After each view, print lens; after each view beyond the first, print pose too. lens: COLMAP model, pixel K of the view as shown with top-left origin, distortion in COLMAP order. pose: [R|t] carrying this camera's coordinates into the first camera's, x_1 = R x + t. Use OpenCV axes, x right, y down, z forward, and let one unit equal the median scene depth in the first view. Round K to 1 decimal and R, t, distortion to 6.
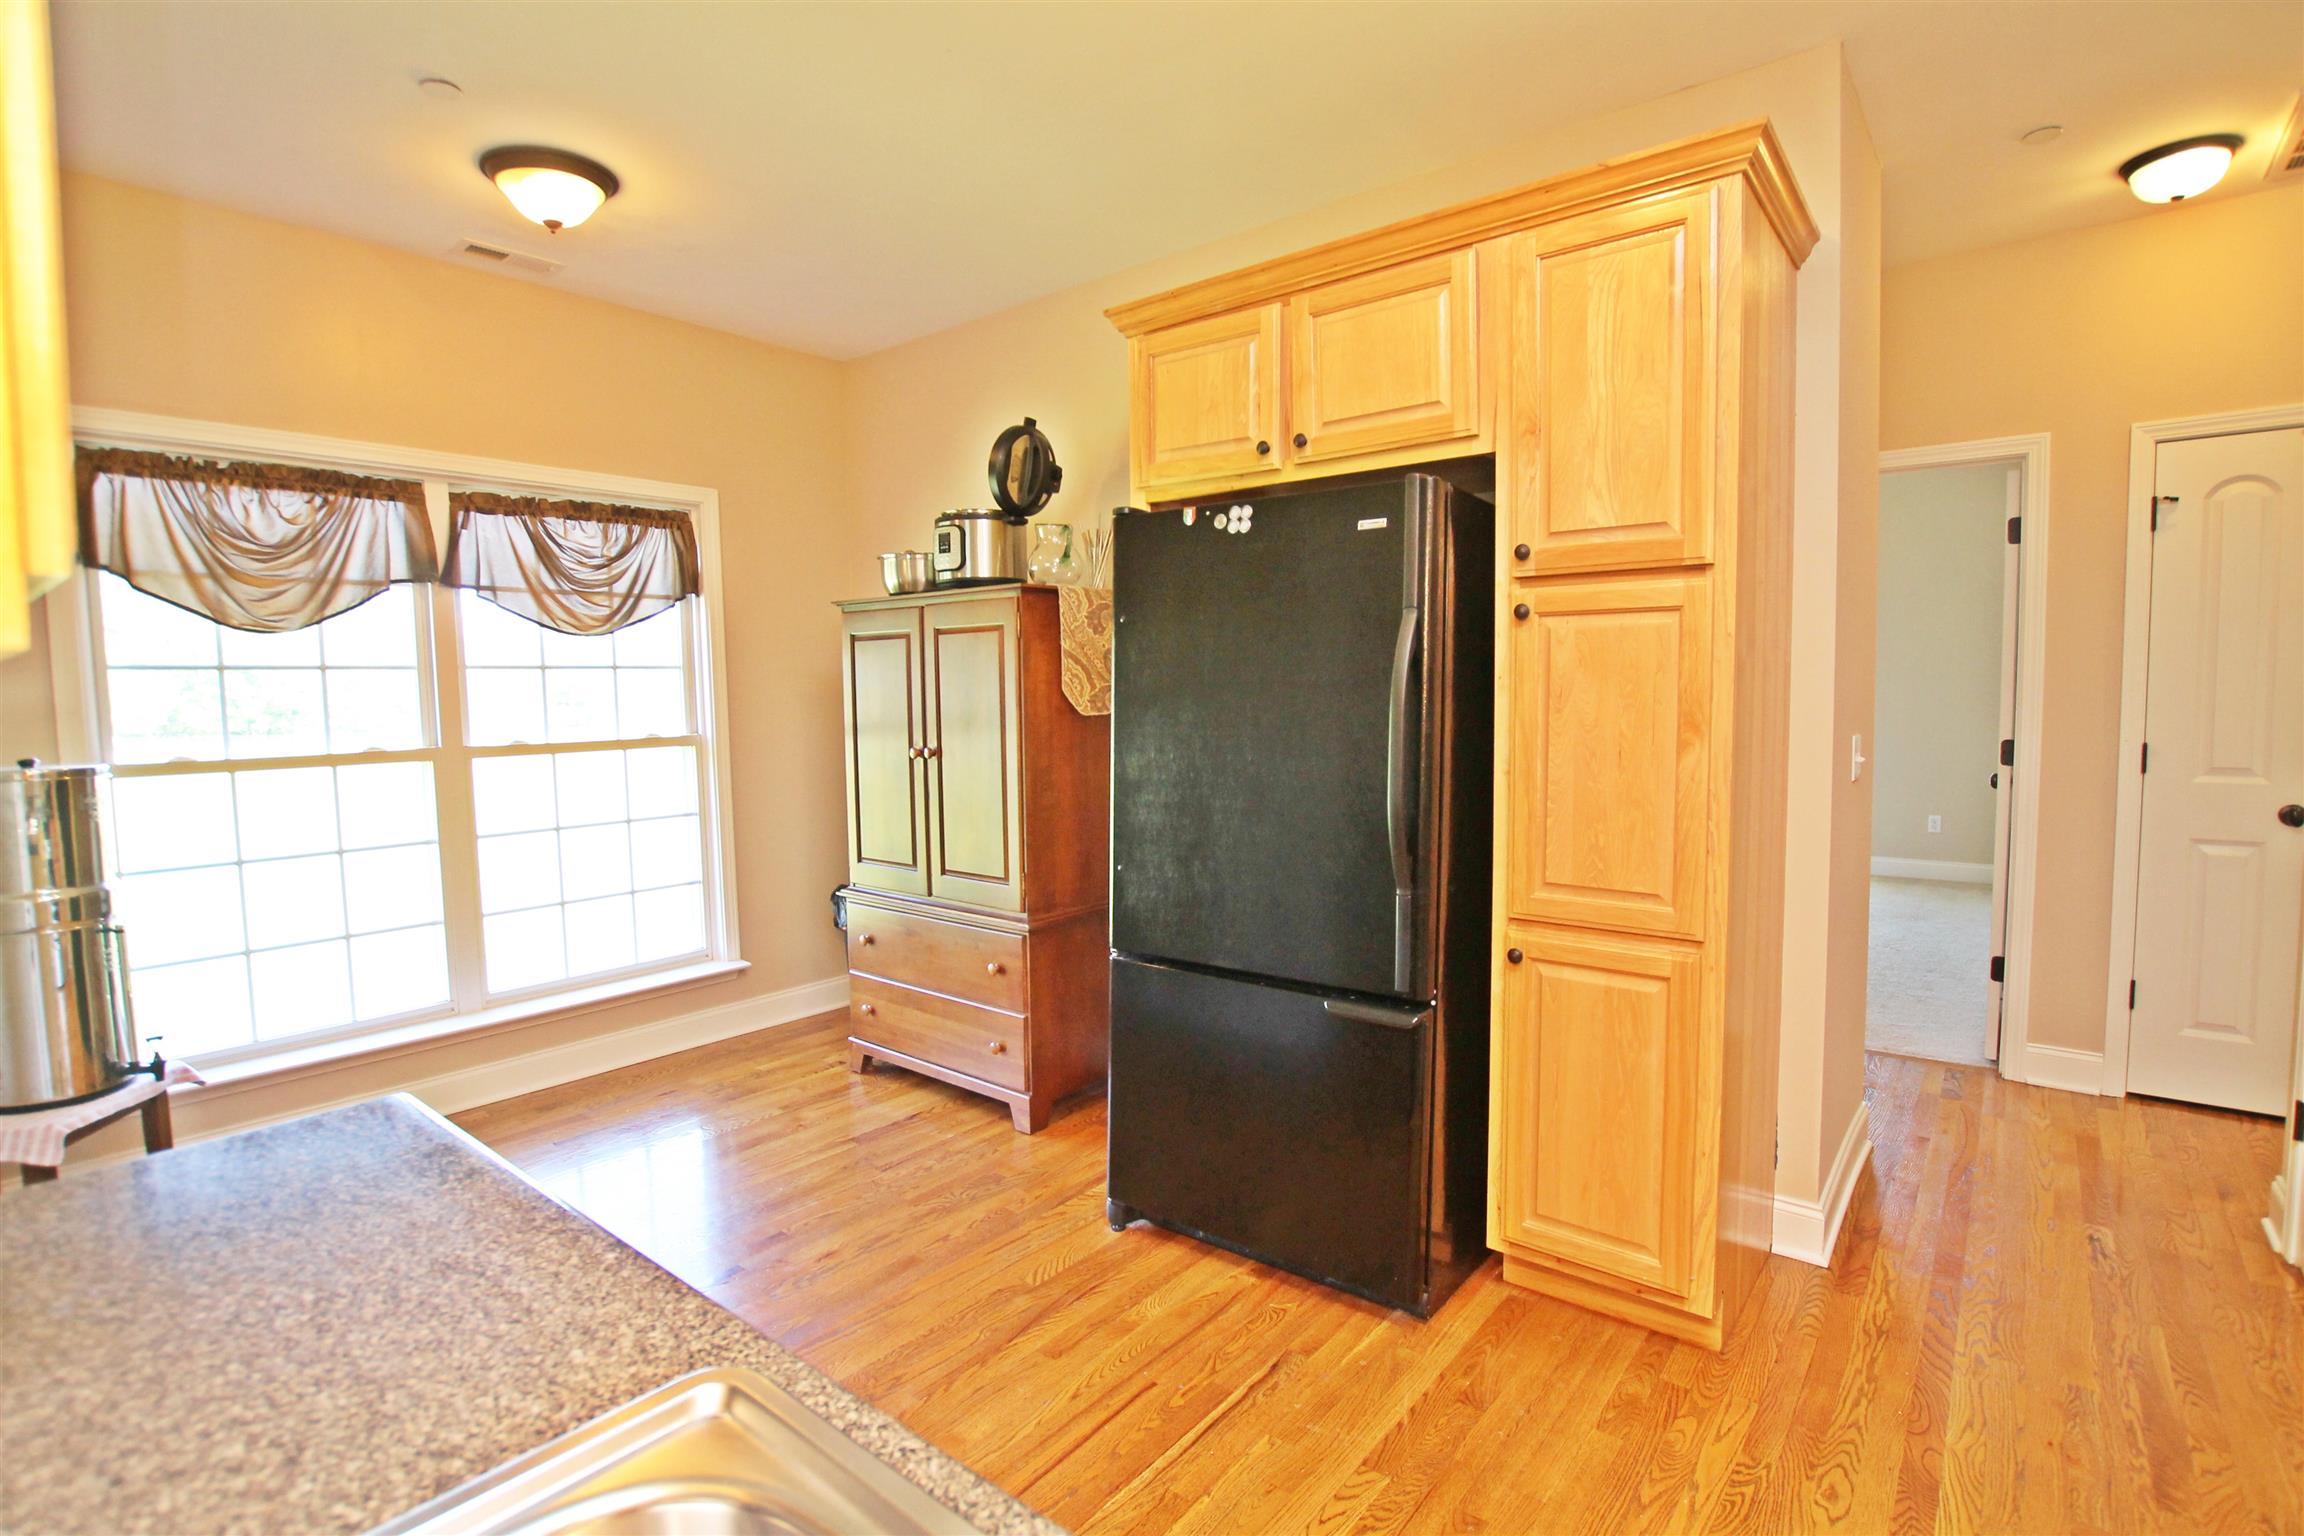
lens RADIAL K [[1085.7, 0, 1148.7], [0, 1085.7, 766.3], [0, 0, 1]] dist [-0.032416, 0.001610]
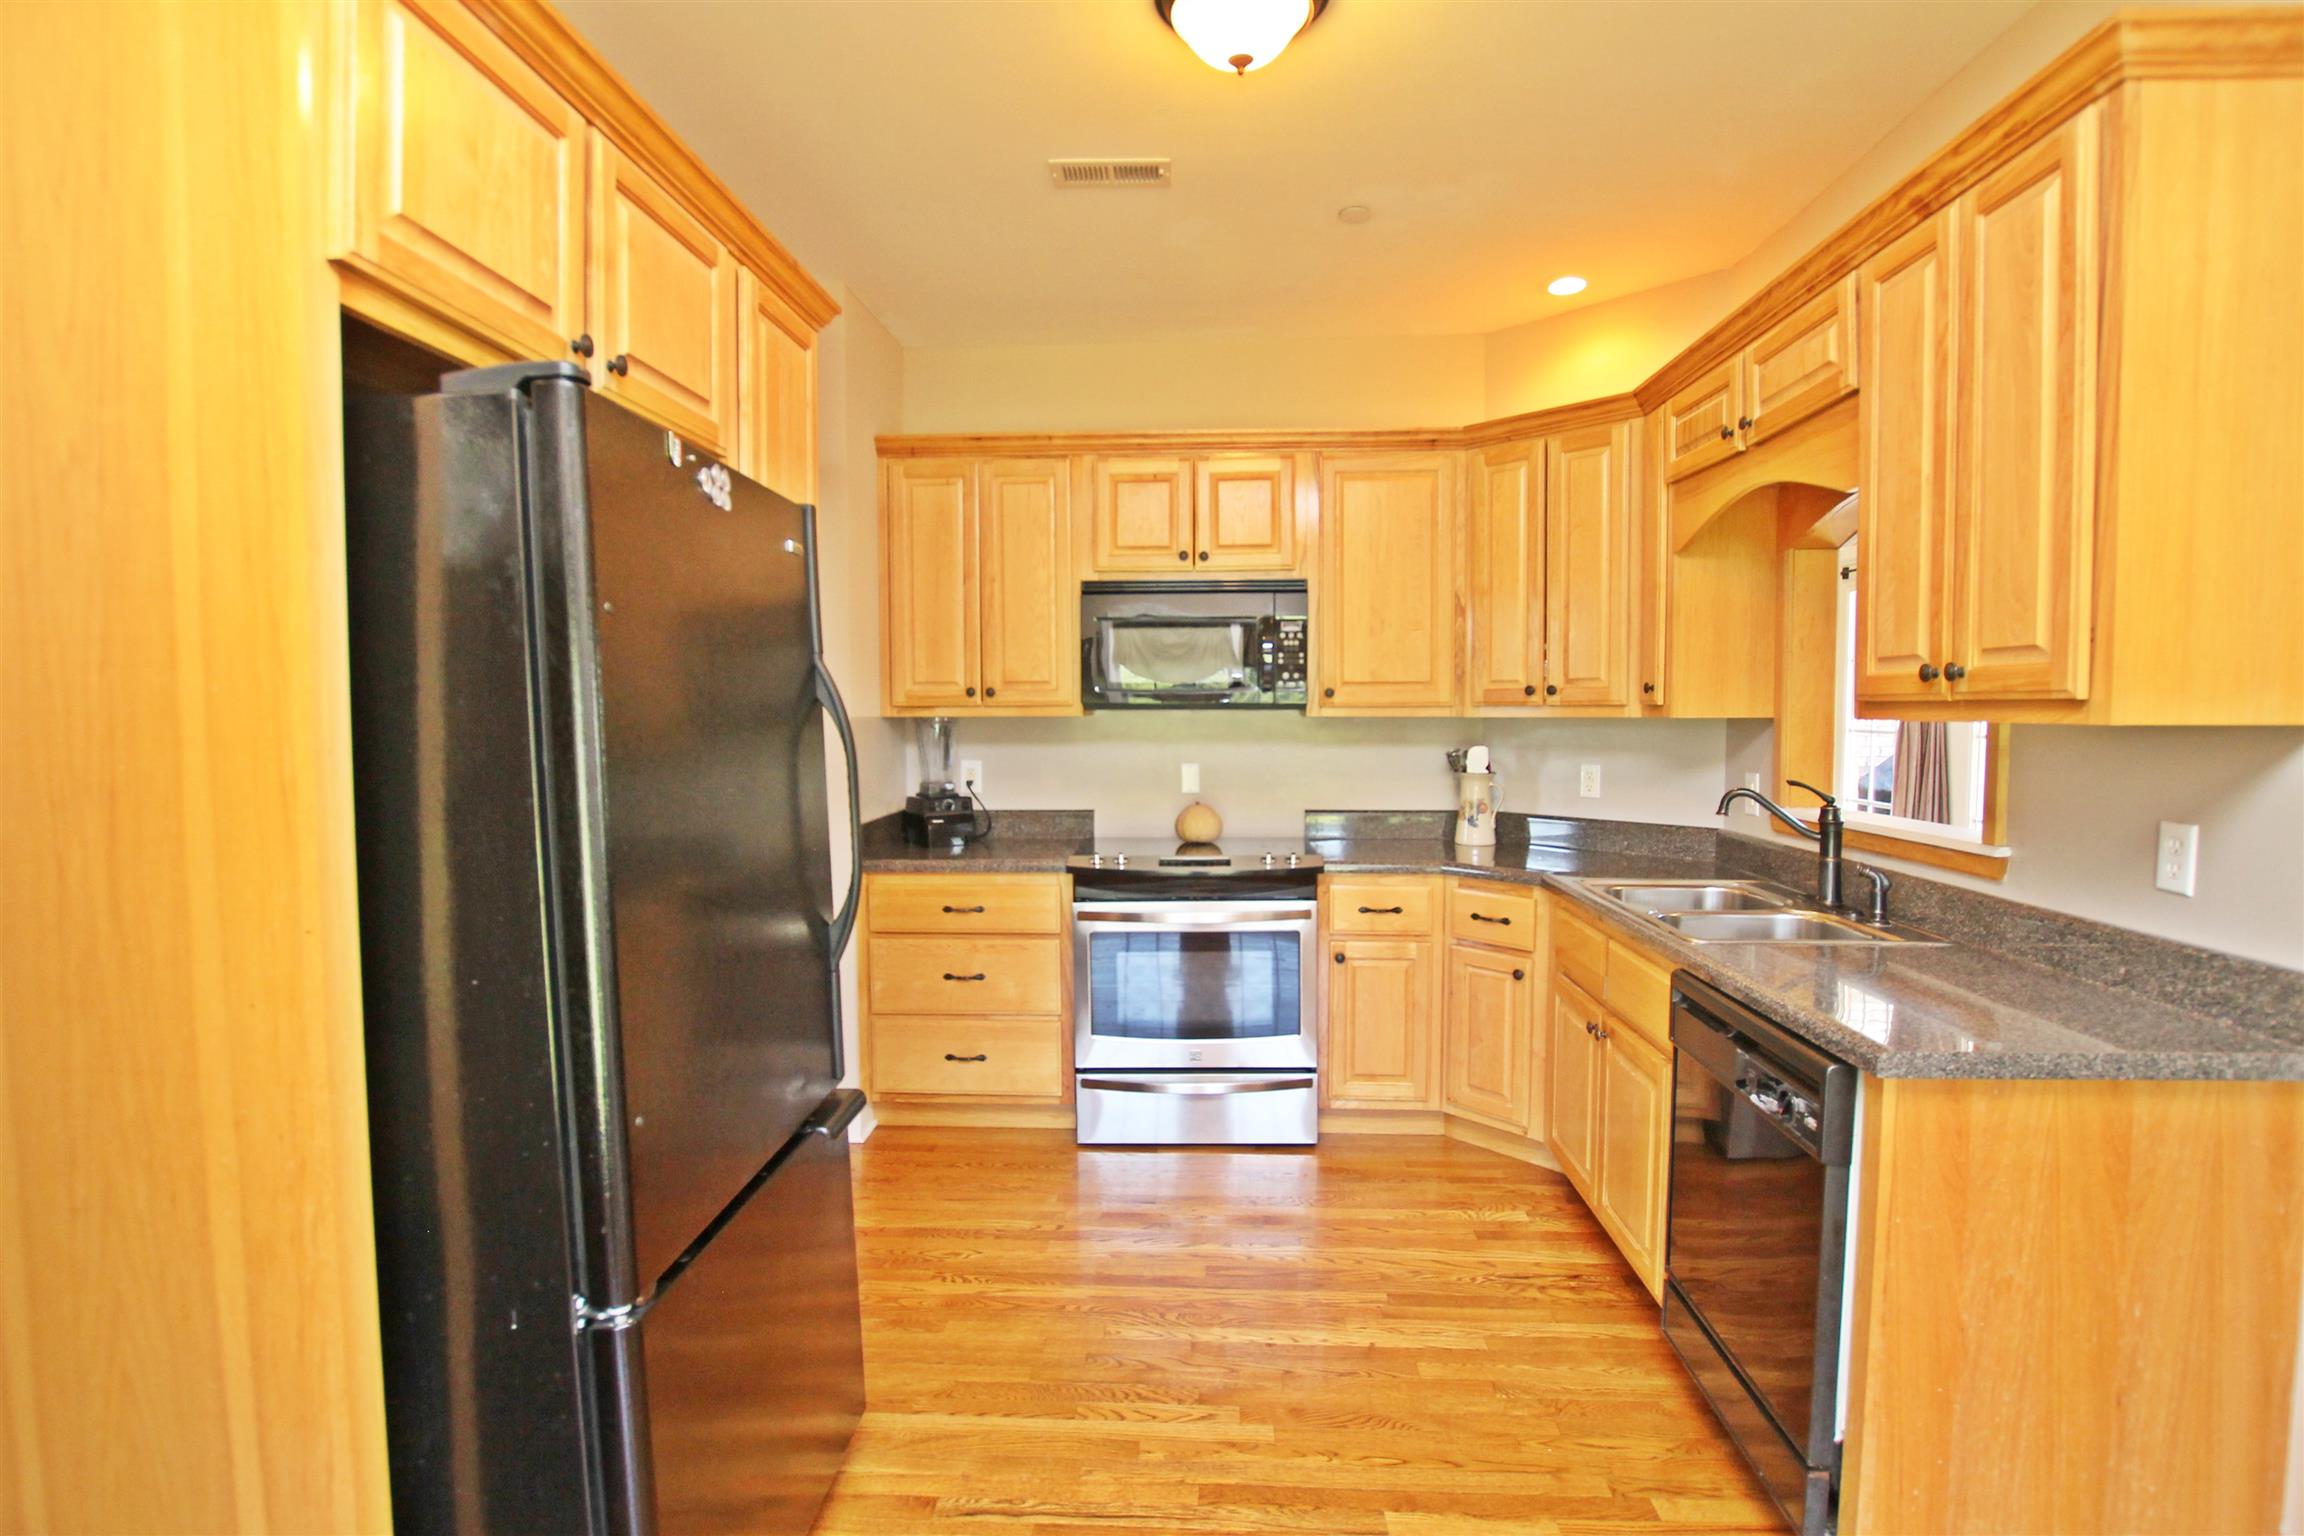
lens RADIAL K [[1124.5, 0, 1155.2], [0, 1124.5, 766.2], [0, 0, 1]] dist [-0.032962, -0.000396]
pose [[-0.583318, -0.024658, 0.811870, -0.693801], [0.068767, 0.994451, 0.079611, -0.110258], [-0.809328, 0.102268, -0.578385, 1.348560]]
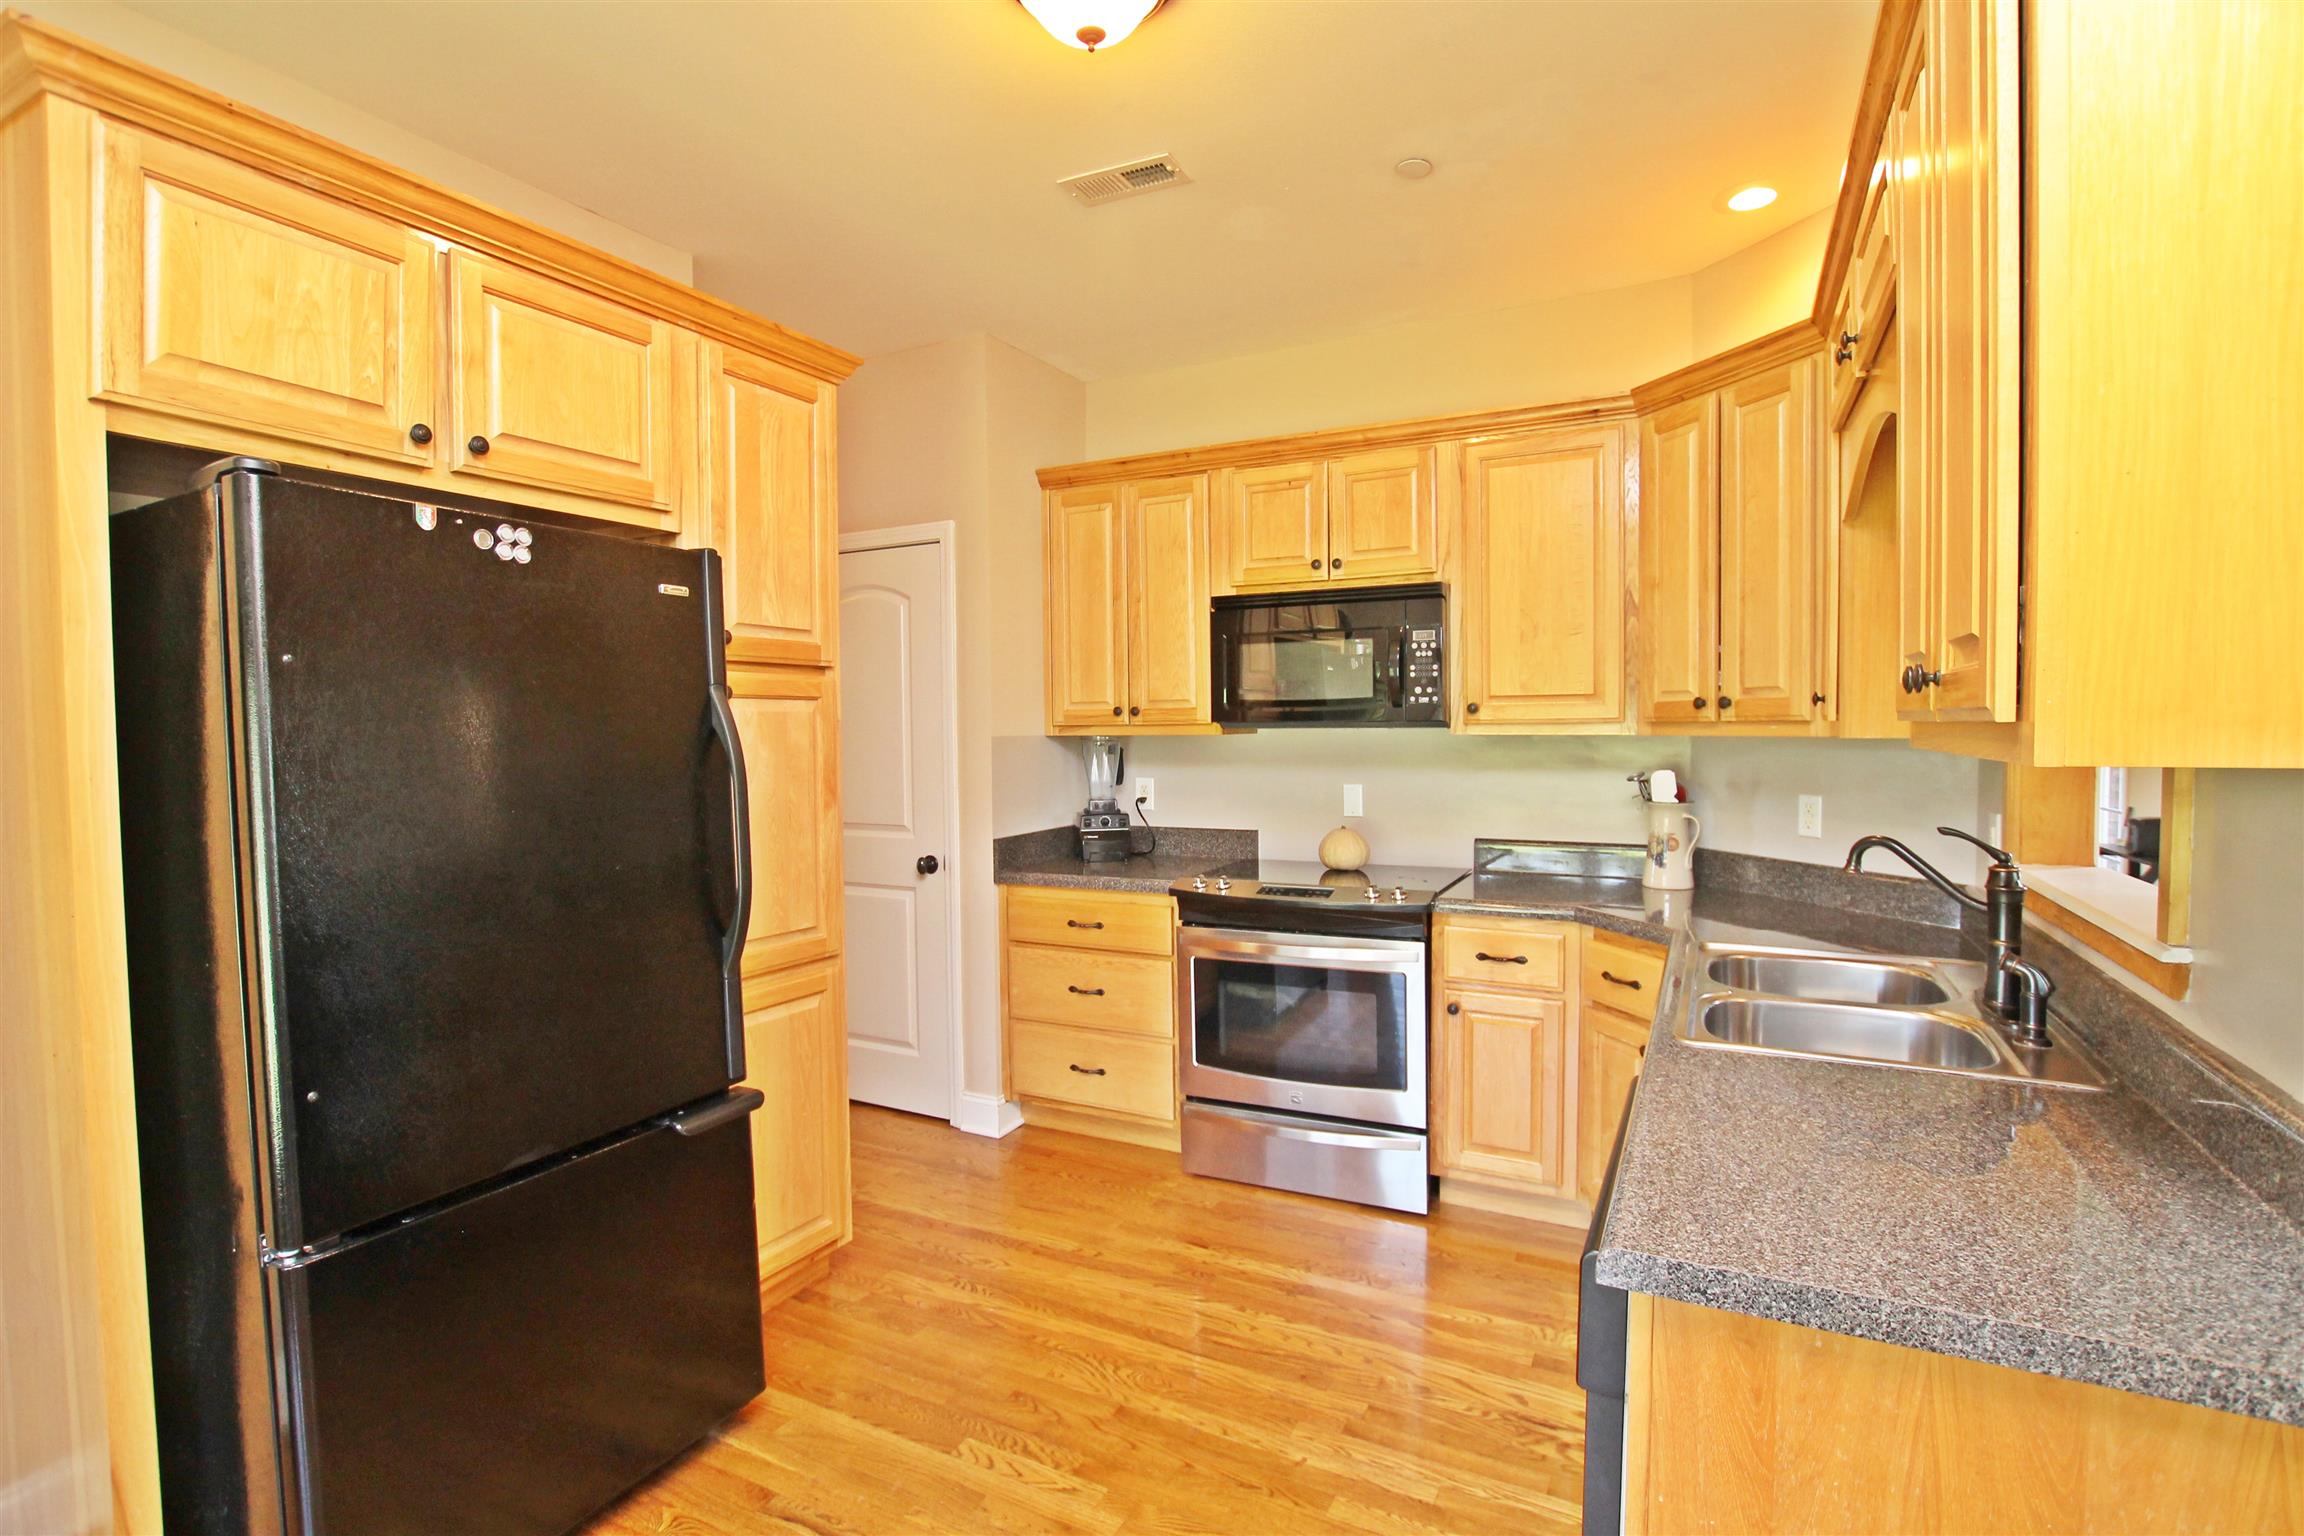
lens RADIAL K [[1085.7, 0, 1154.5], [0, 1085.7, 767.0], [0, 0, 1]] dist [-0.032416, 0.001610]
pose [[-0.200175, -0.022492, 0.979502, -0.809832], [0.081860, 0.995857, 0.039597, -0.080026], [-0.976334, 0.088108, -0.197504, 0.828270]]
